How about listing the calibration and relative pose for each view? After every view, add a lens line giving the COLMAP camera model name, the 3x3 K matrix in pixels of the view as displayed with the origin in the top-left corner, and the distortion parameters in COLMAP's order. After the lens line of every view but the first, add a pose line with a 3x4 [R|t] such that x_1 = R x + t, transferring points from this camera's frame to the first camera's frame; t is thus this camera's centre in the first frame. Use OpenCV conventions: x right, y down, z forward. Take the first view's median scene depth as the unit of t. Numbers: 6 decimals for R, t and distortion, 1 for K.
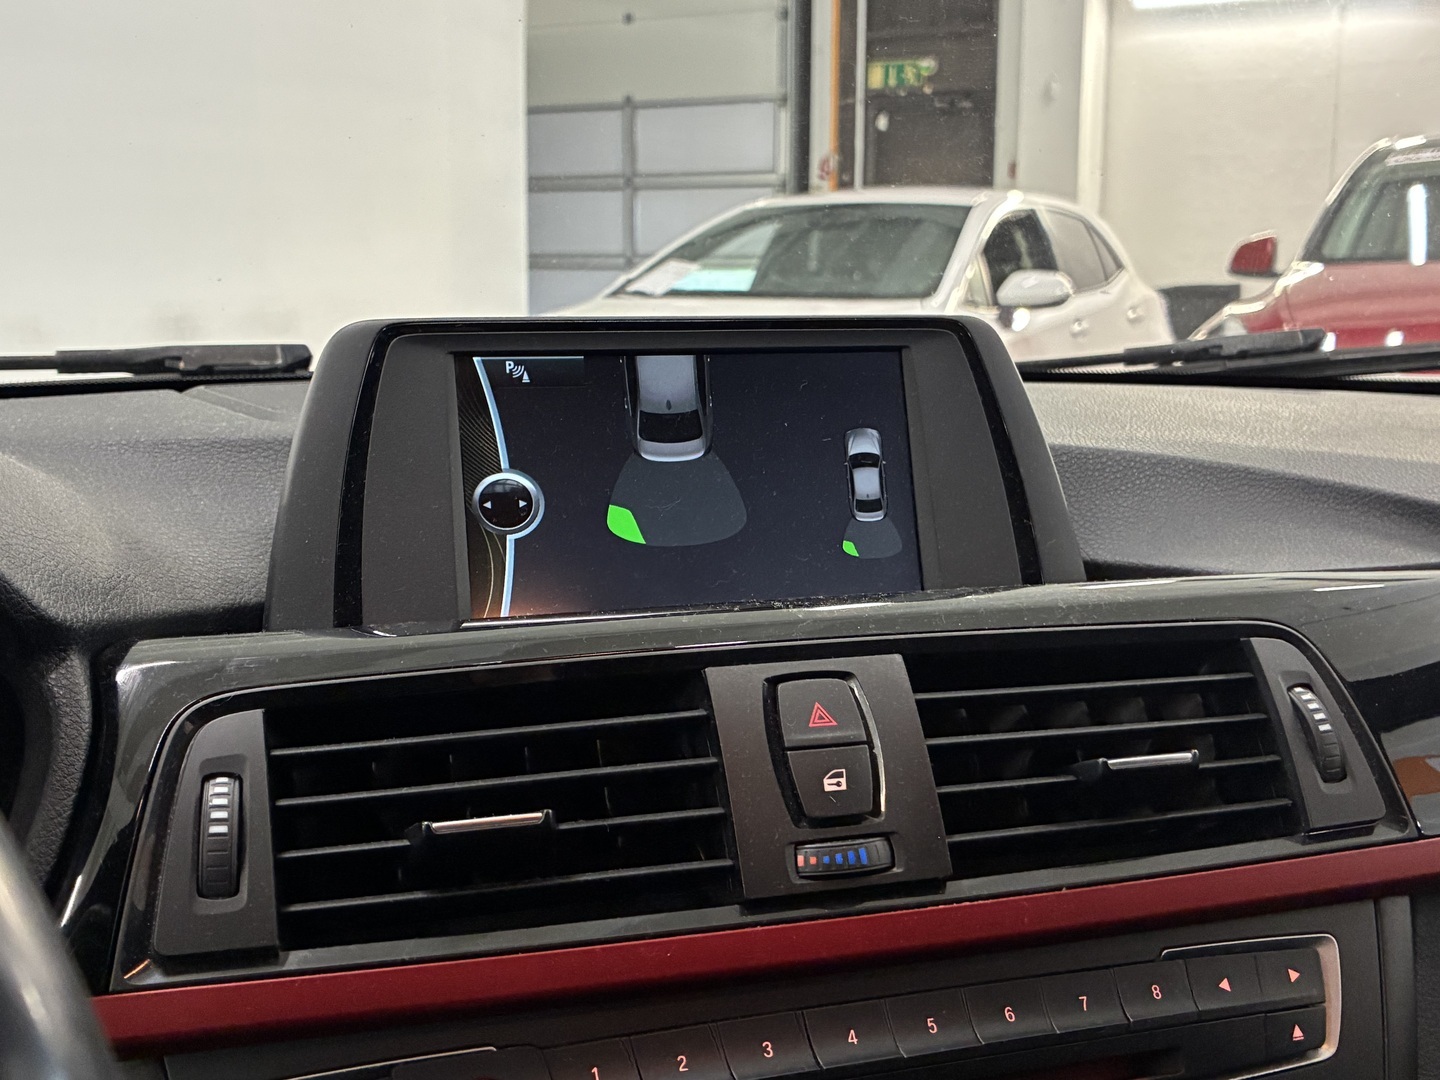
lens RADIAL K [[1542.8, 0, 720.0], [0, 1542.8, 540.0], [0, 0, 1]] dist [-0.099212, 0.248900]
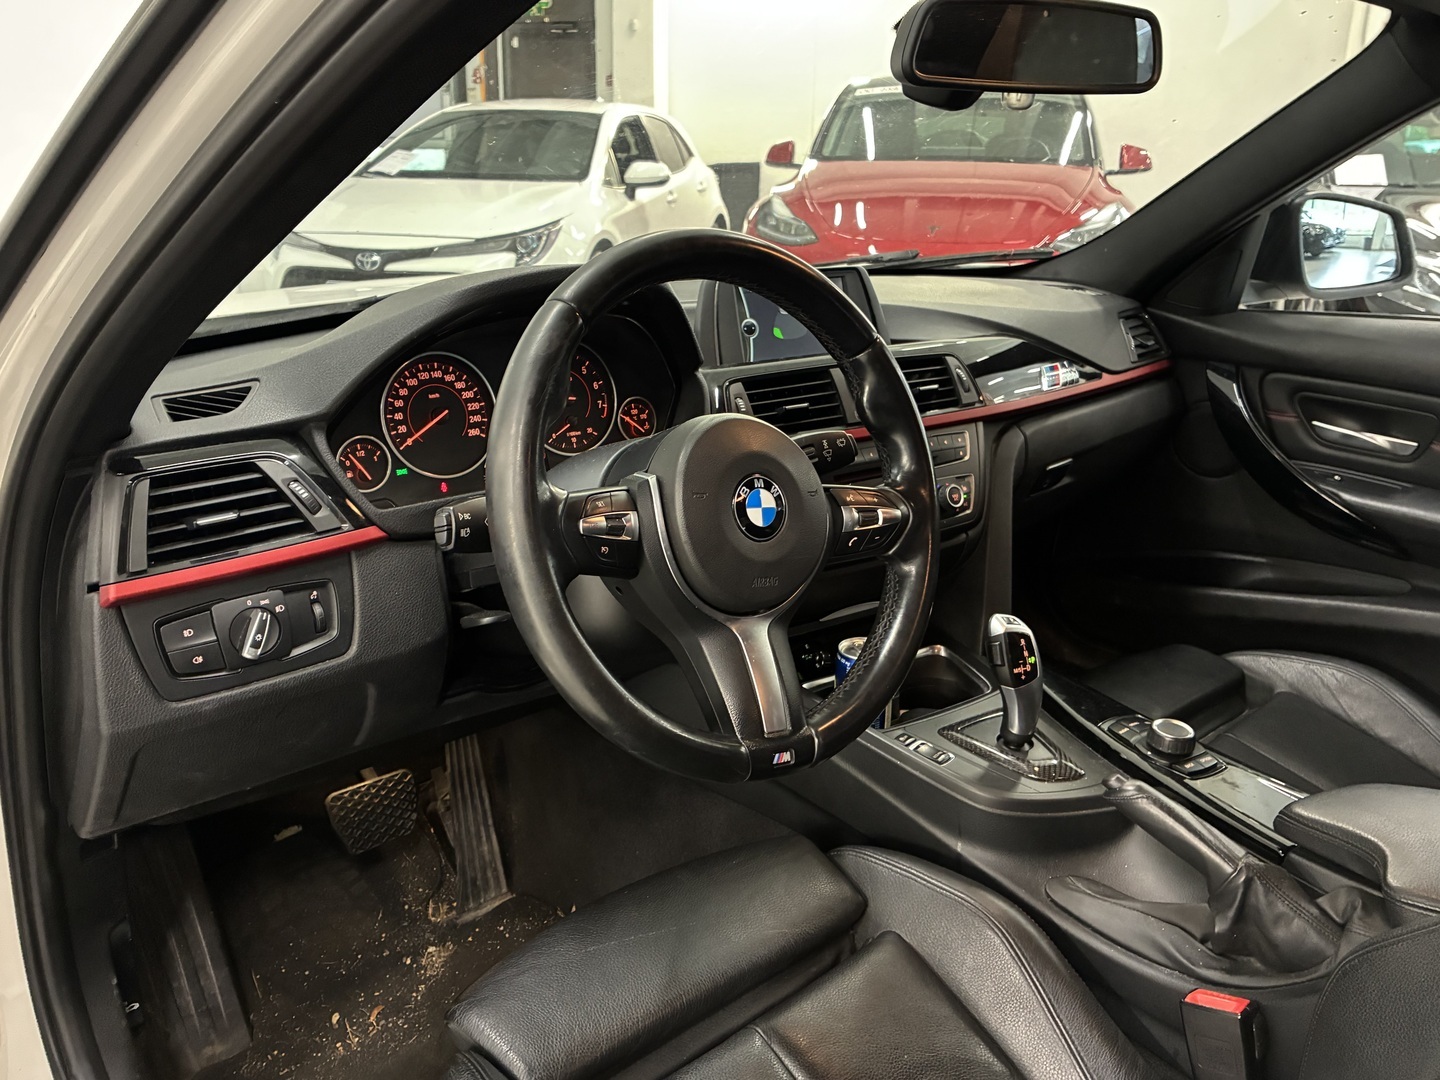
lens RADIAL K [[1118.4, 0, 720.0], [0, 1118.4, 540.0], [0, 0, 1]] dist [0.008641, -0.000772]
pose [[0.947108, -0.095444, 0.306393, -0.111399], [0.039658, 0.982241, 0.183386, -0.002146], [-0.318455, -0.161536, 0.934073, -0.154269]]
